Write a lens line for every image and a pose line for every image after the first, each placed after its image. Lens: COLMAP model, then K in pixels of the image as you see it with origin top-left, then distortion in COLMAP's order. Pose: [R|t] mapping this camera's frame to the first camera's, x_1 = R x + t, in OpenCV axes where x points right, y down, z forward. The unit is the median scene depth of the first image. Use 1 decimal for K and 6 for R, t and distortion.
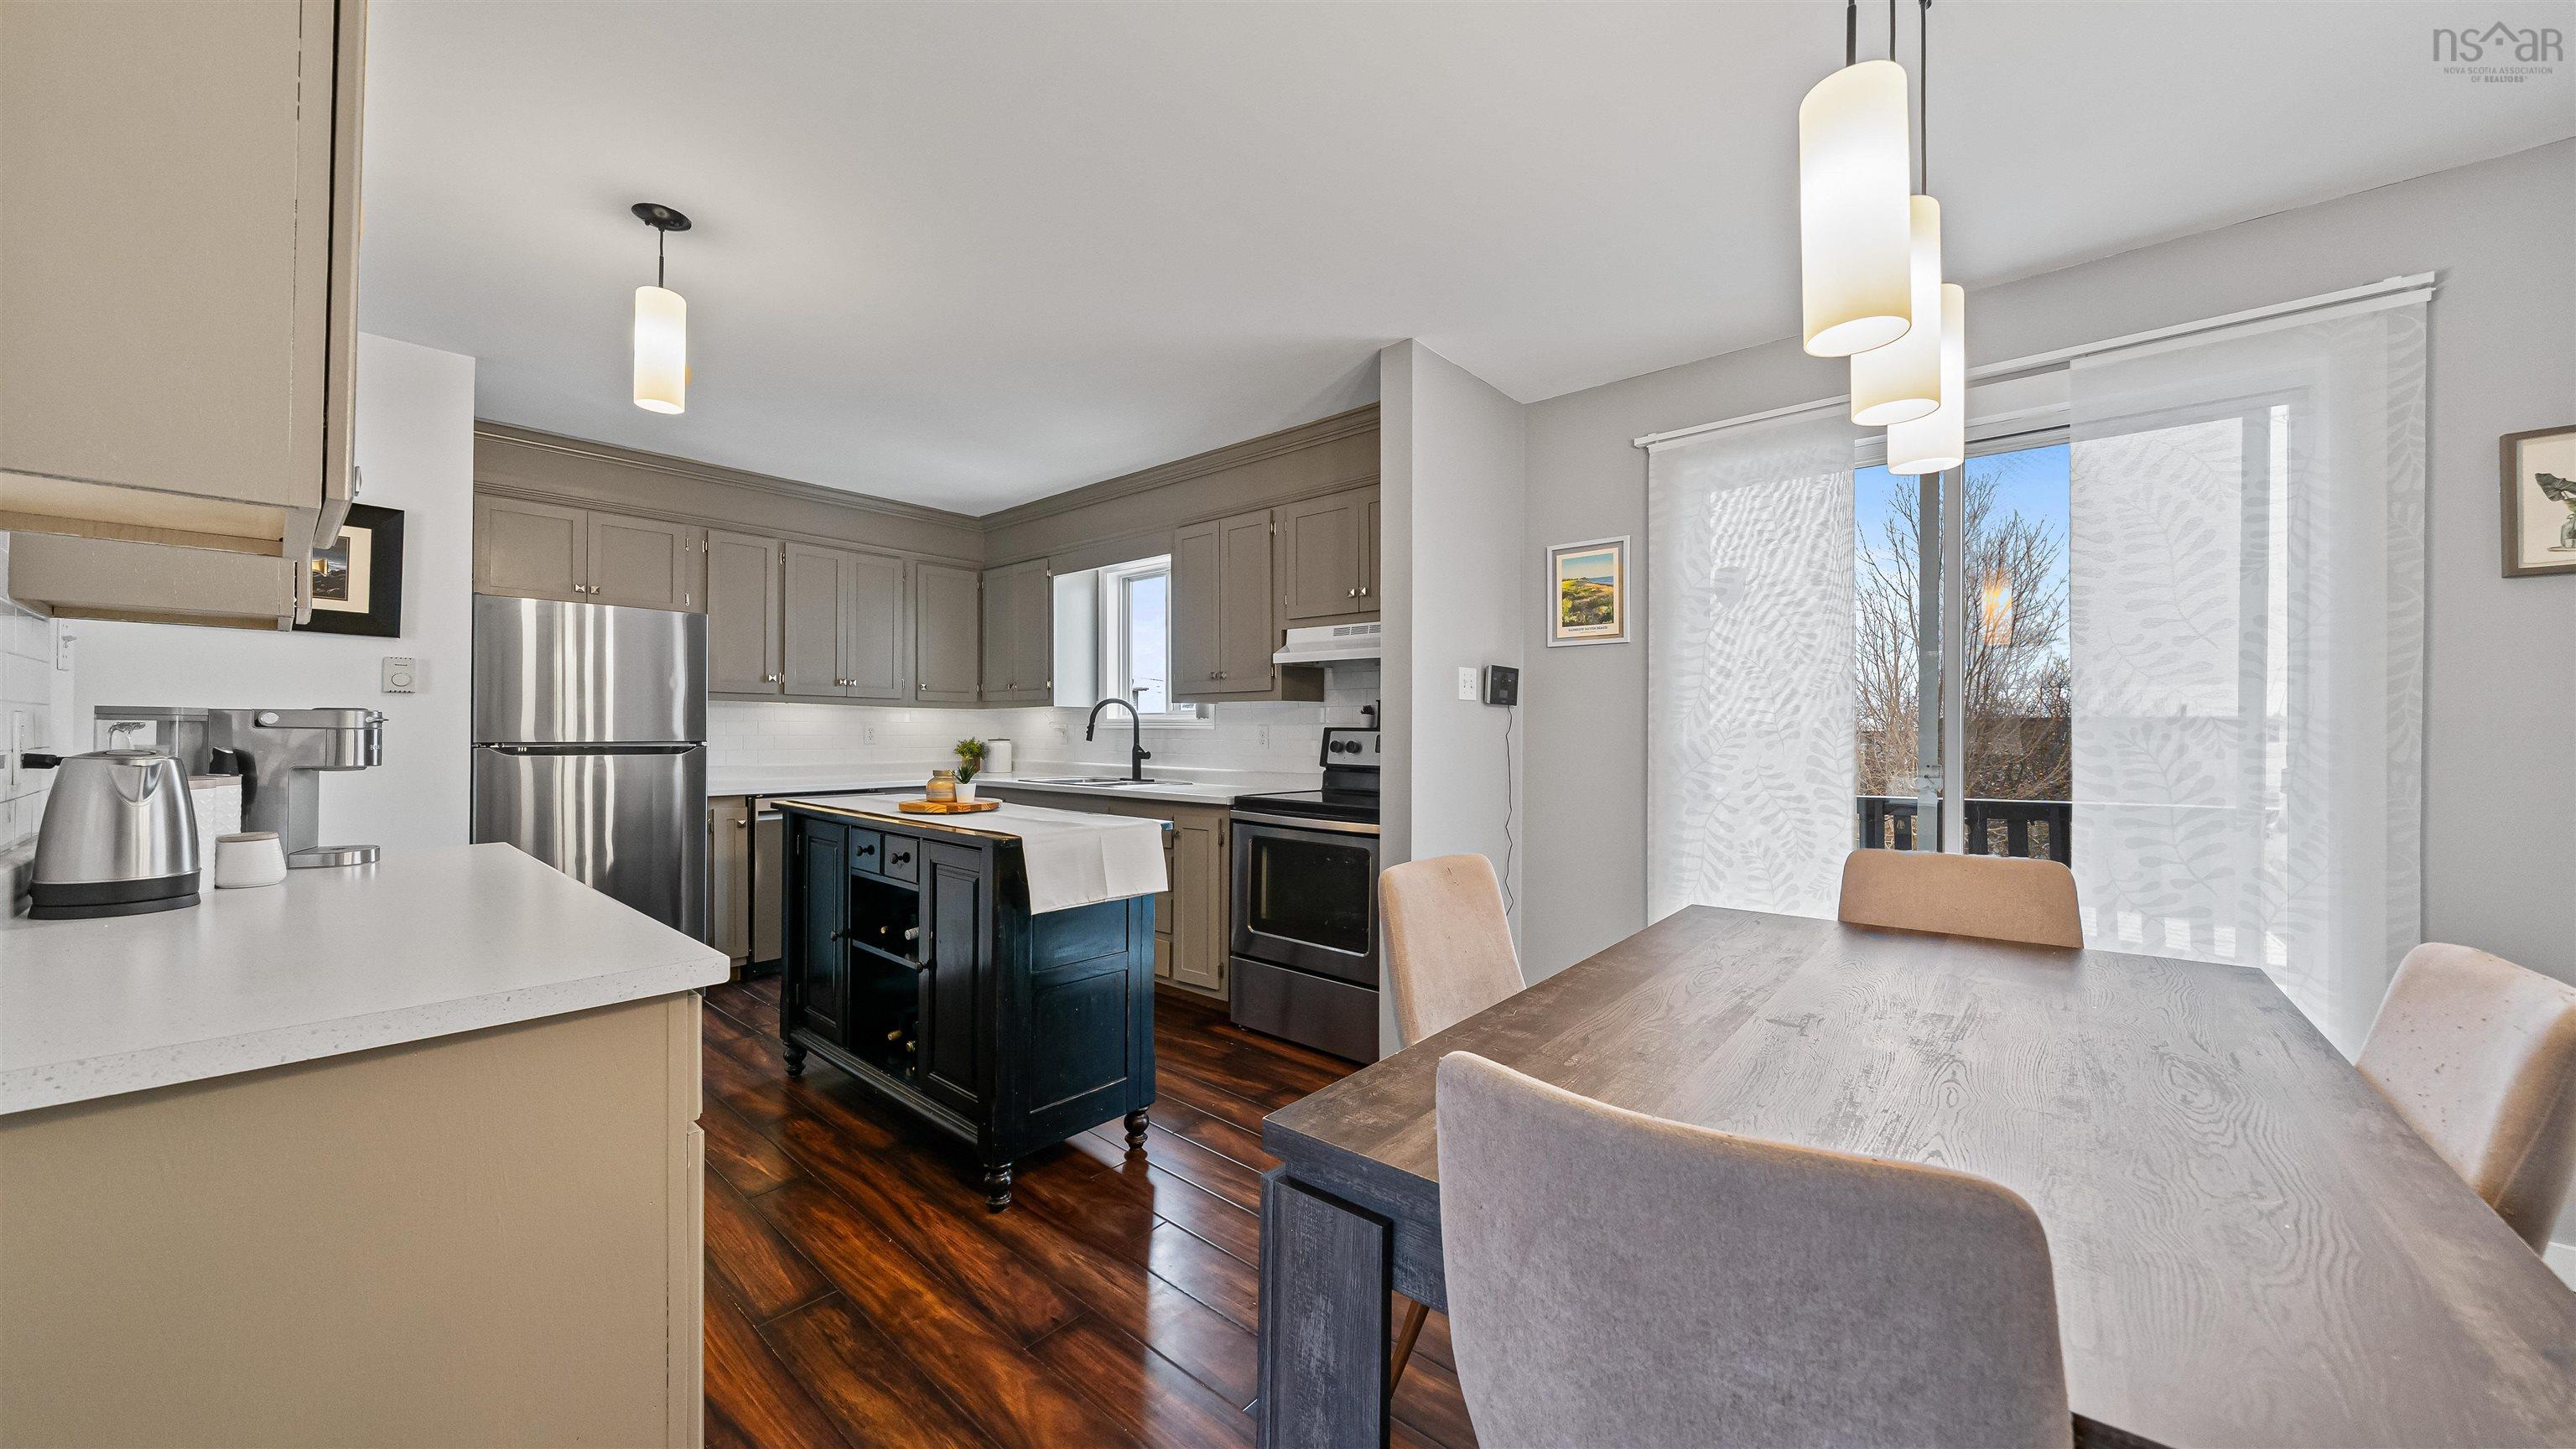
lens RADIAL K [[895.7, 0, 1288.0], [0, 895.7, 722.7], [0, 0, 1]] dist [-0.006381, 0.000043]
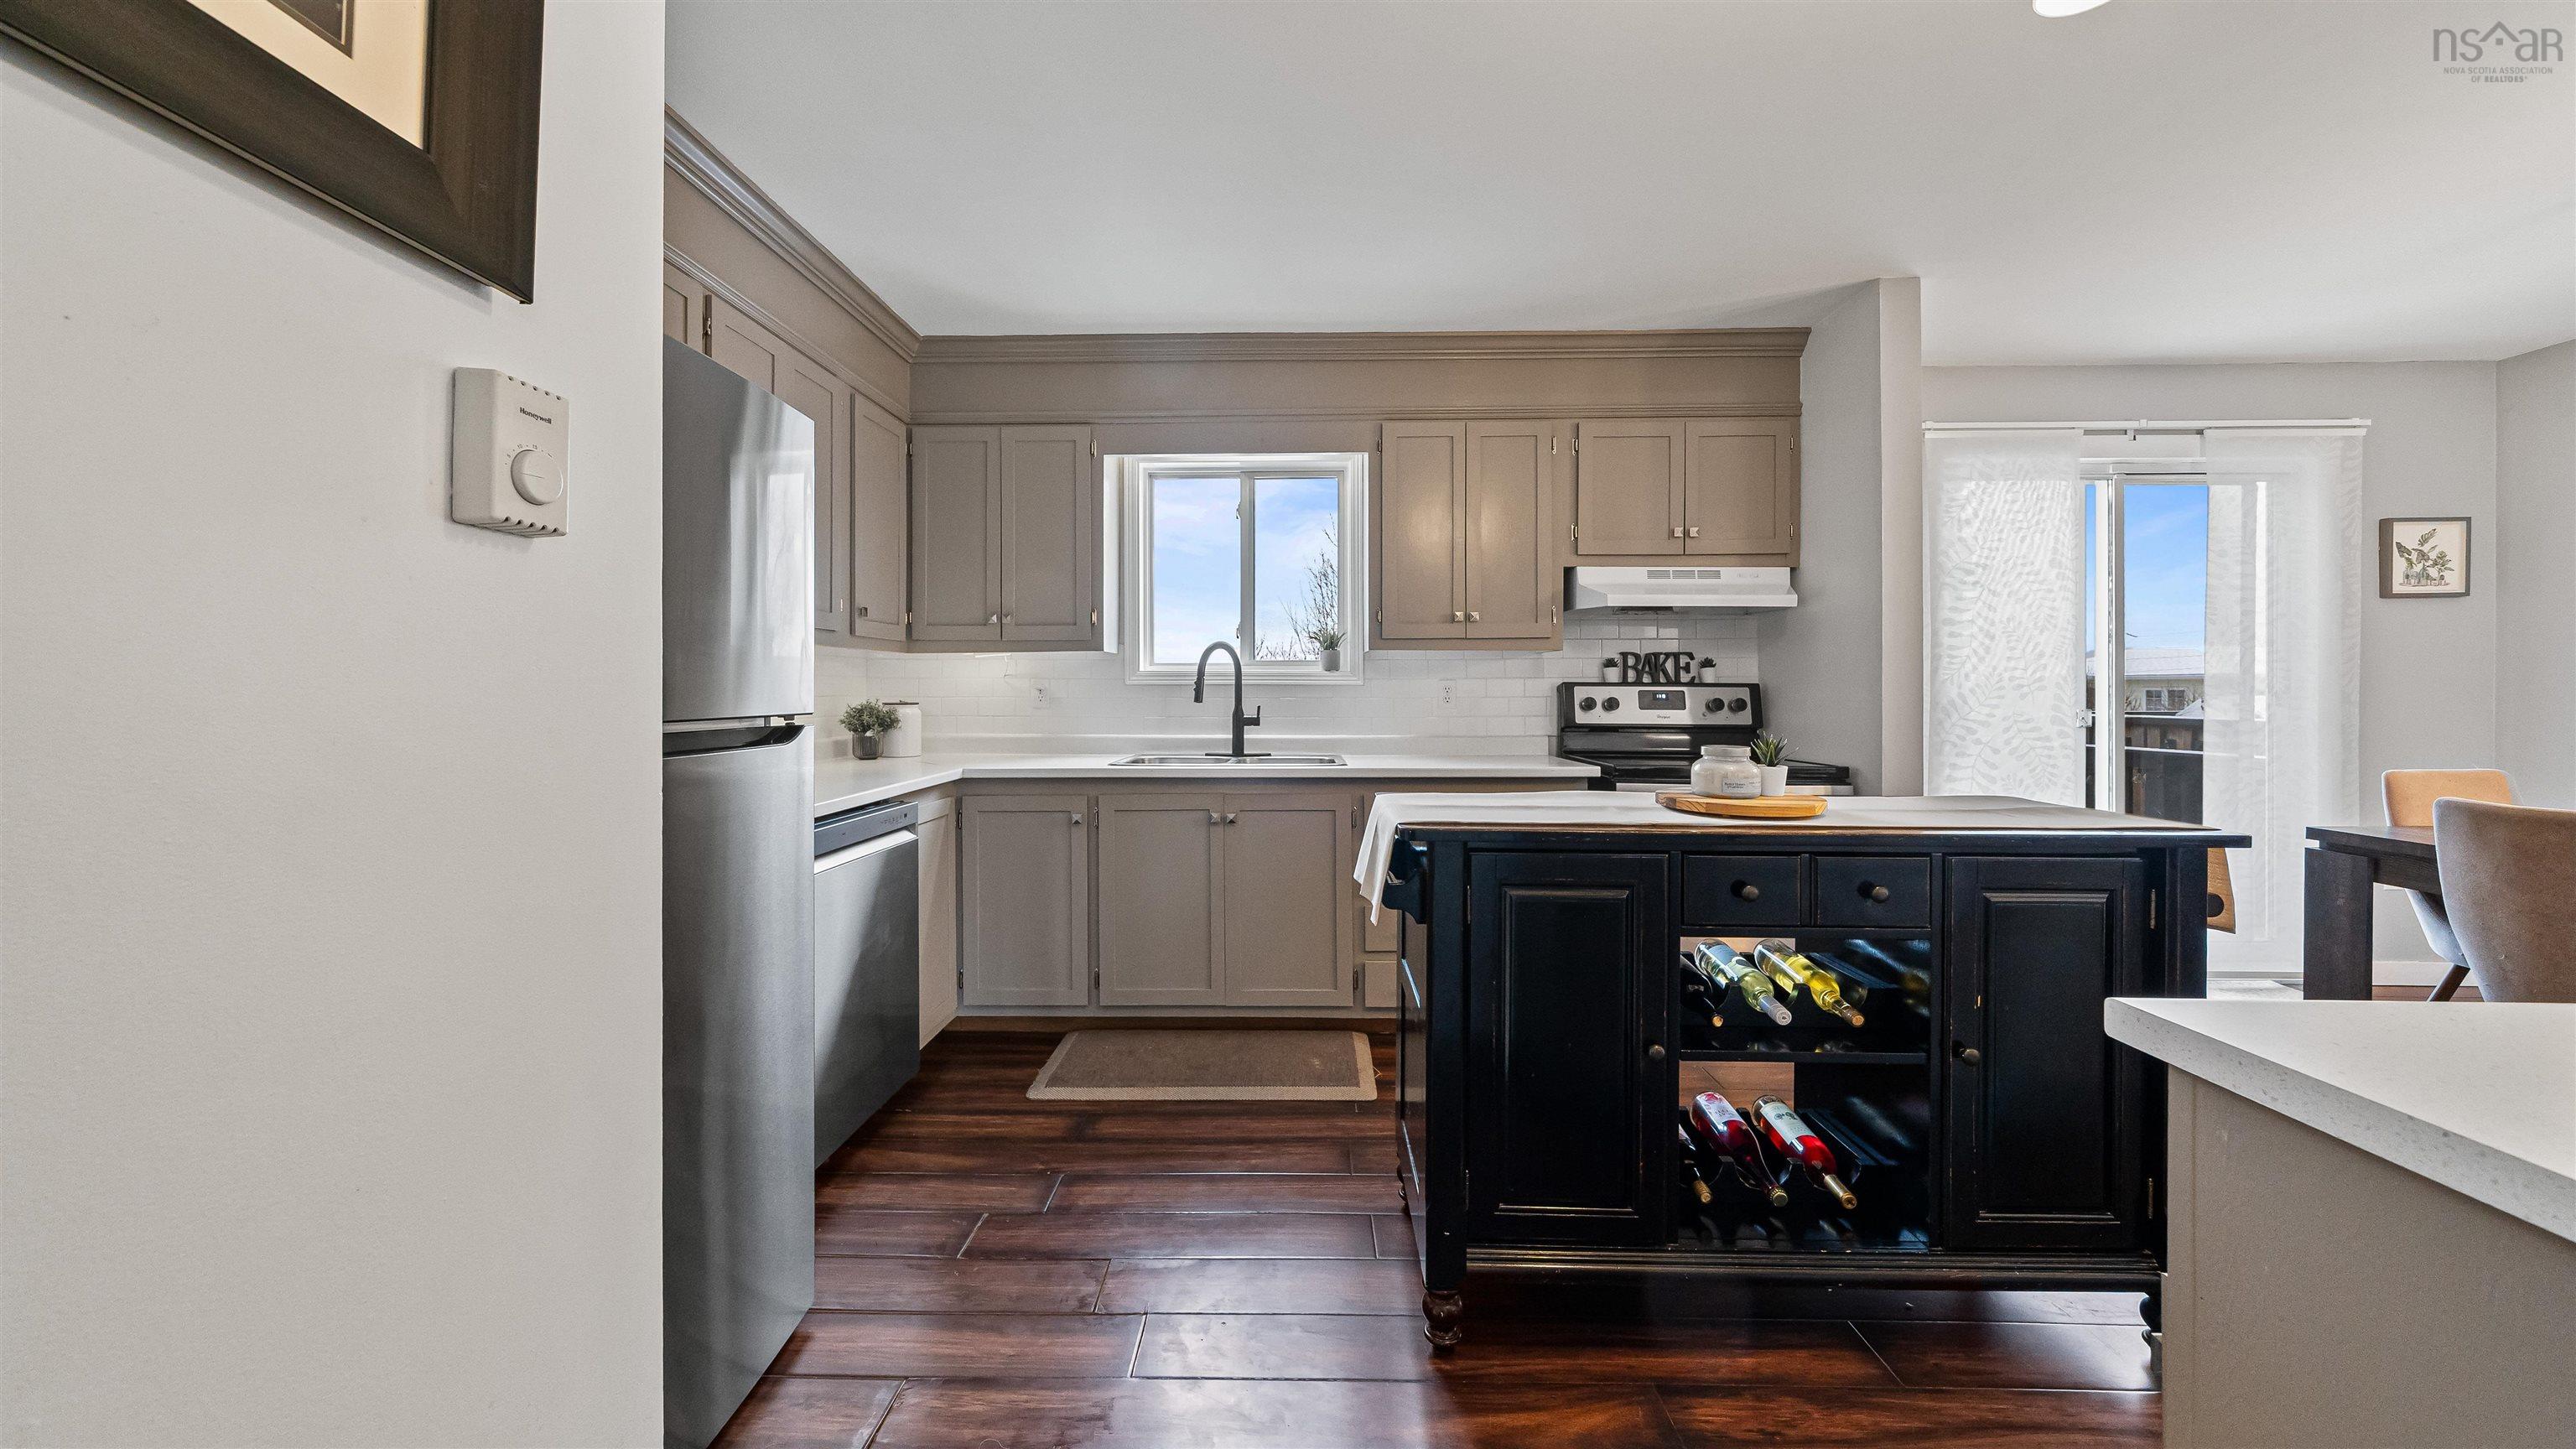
lens RADIAL K [[895.7, 0, 1278.9], [0, 895.7, 685.3], [0, 0, 1]] dist [-0.006381, 0.000043]
pose [[0.770516, -0.002160, 0.637417, -0.815909], [-0.001847, 0.999983, 0.005620, 0.004508], [-0.637418, -0.005508, 0.770498, 0.564510]]
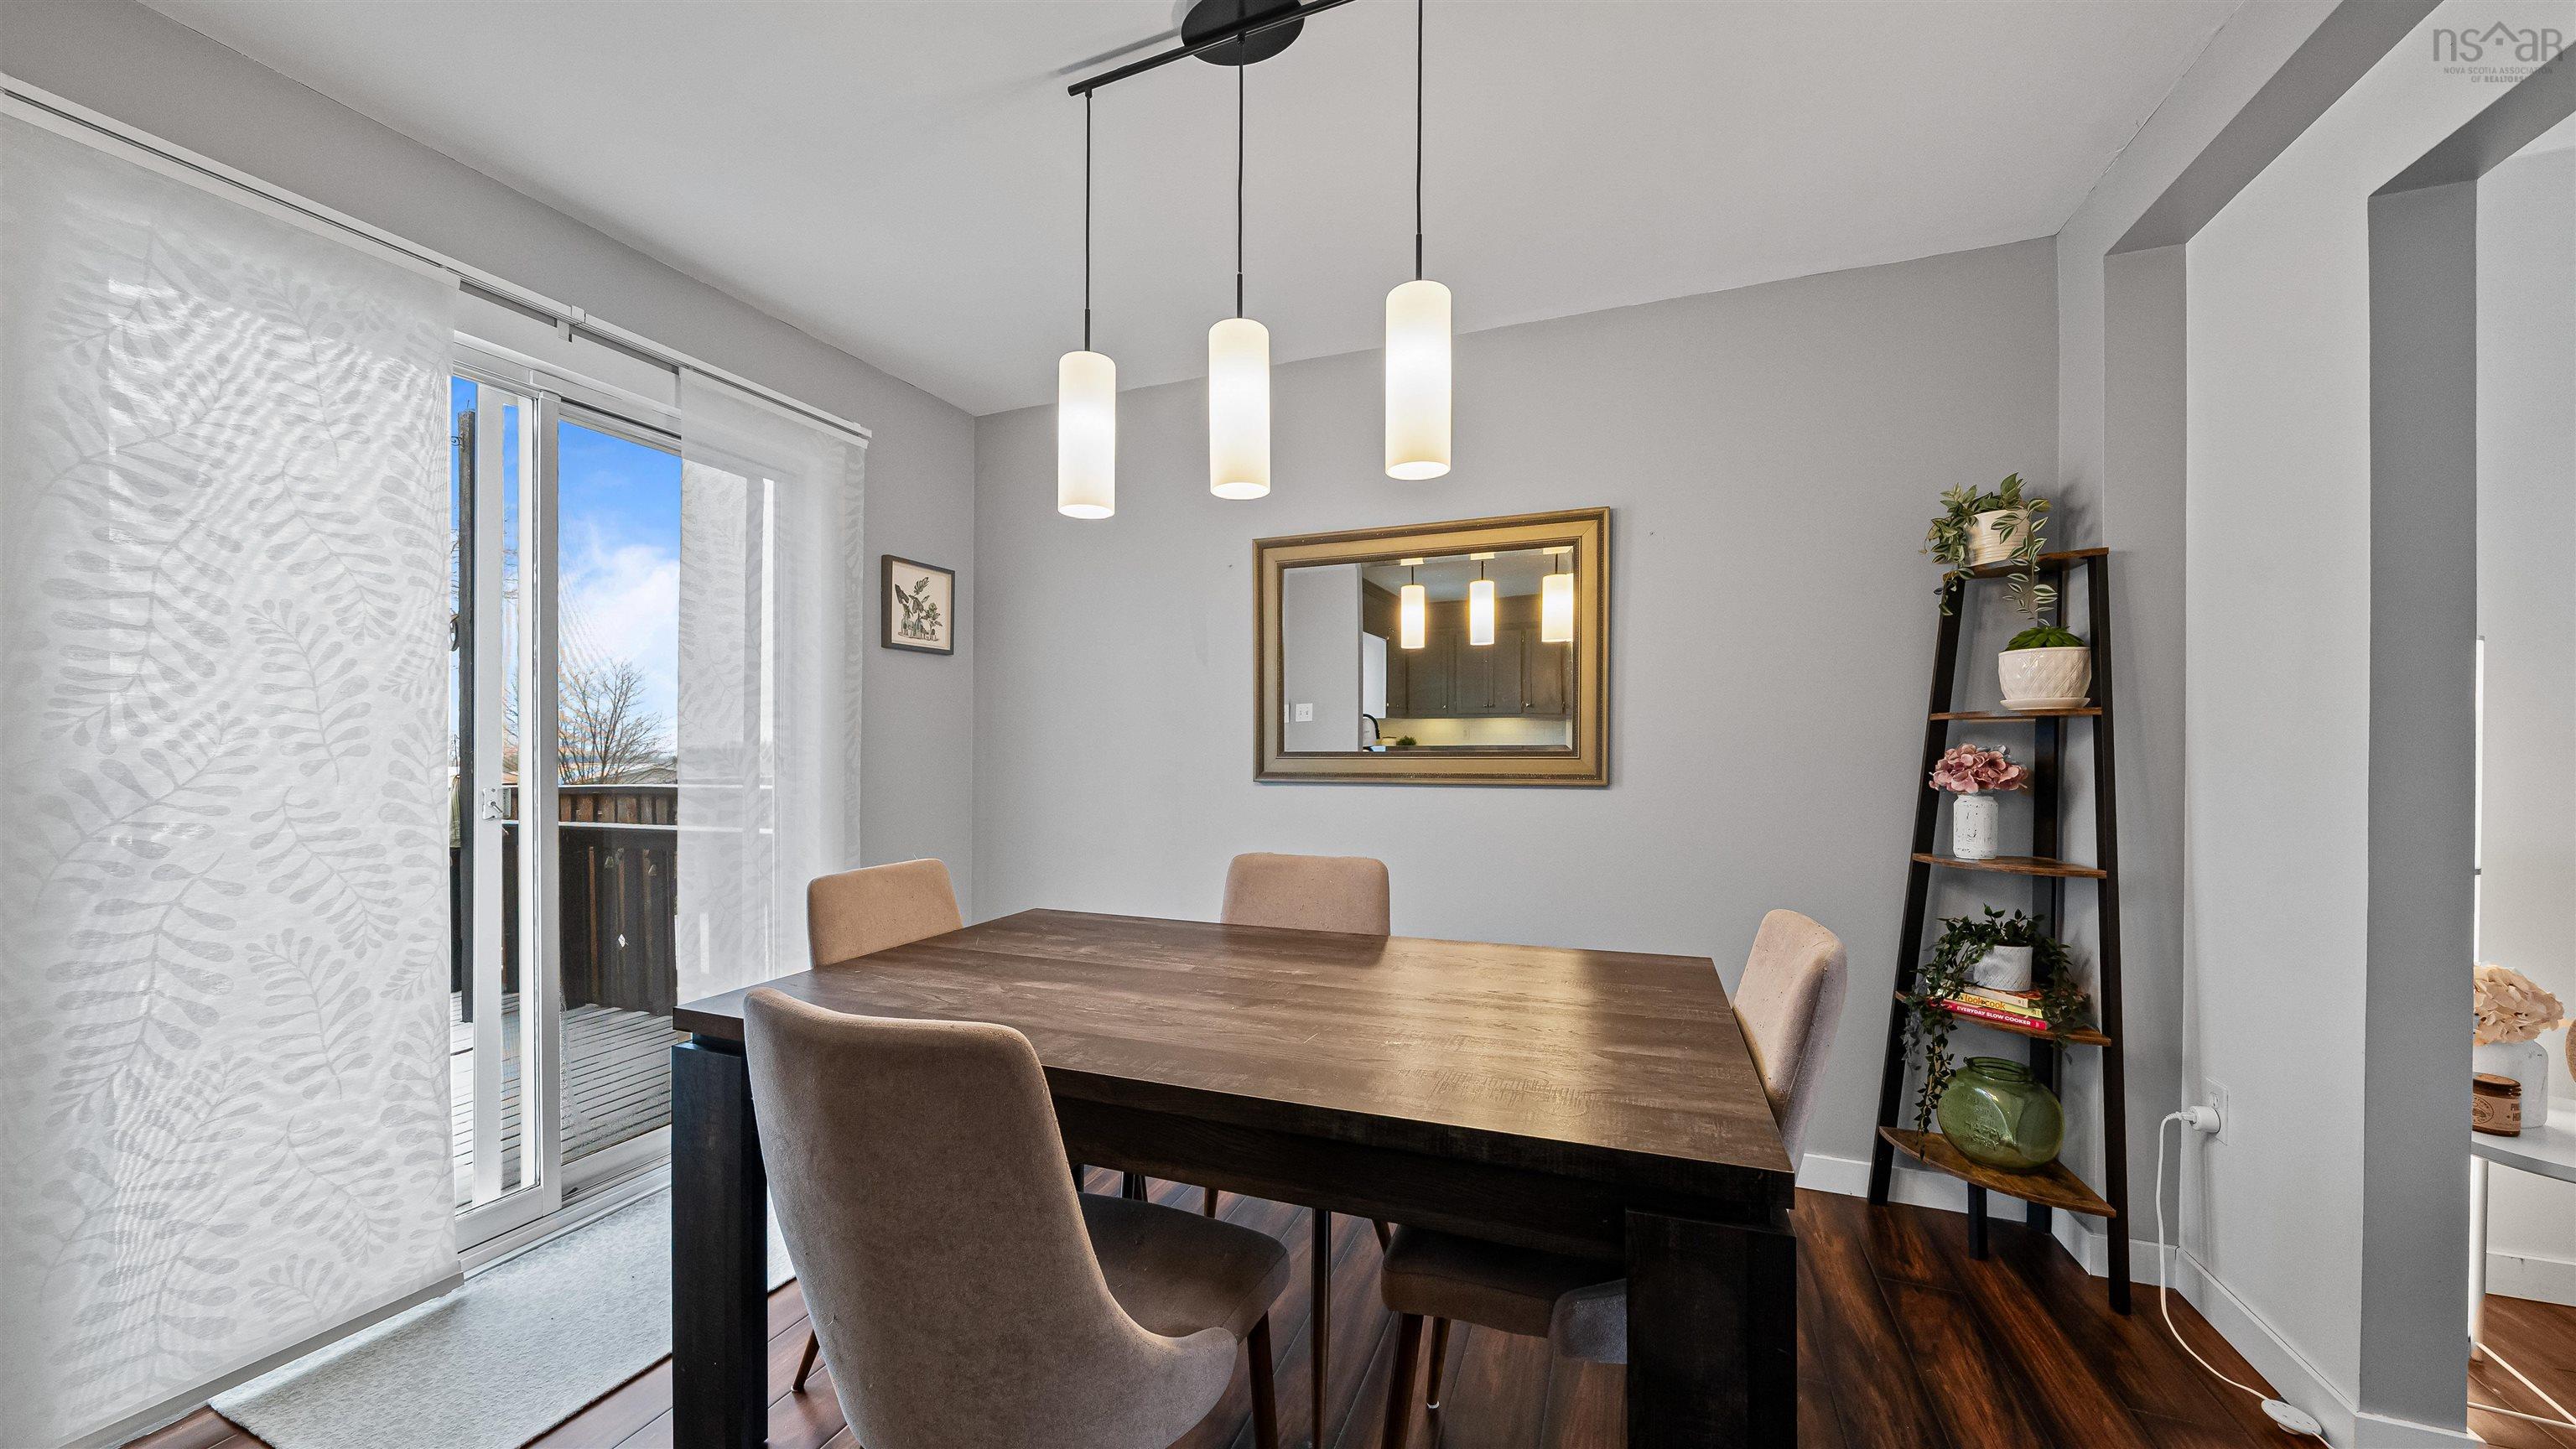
lens RADIAL K [[895.7, 0, 1276.3], [0, 895.7, 759.1], [0, 0, 1]] dist [-0.006381, 0.000043]
pose [[-0.325156, -0.011183, 0.945594, -0.181282], [-0.010945, 0.999908, 0.008062, 0.006196], [-0.945597, -0.007728, -0.325248, 0.466583]]
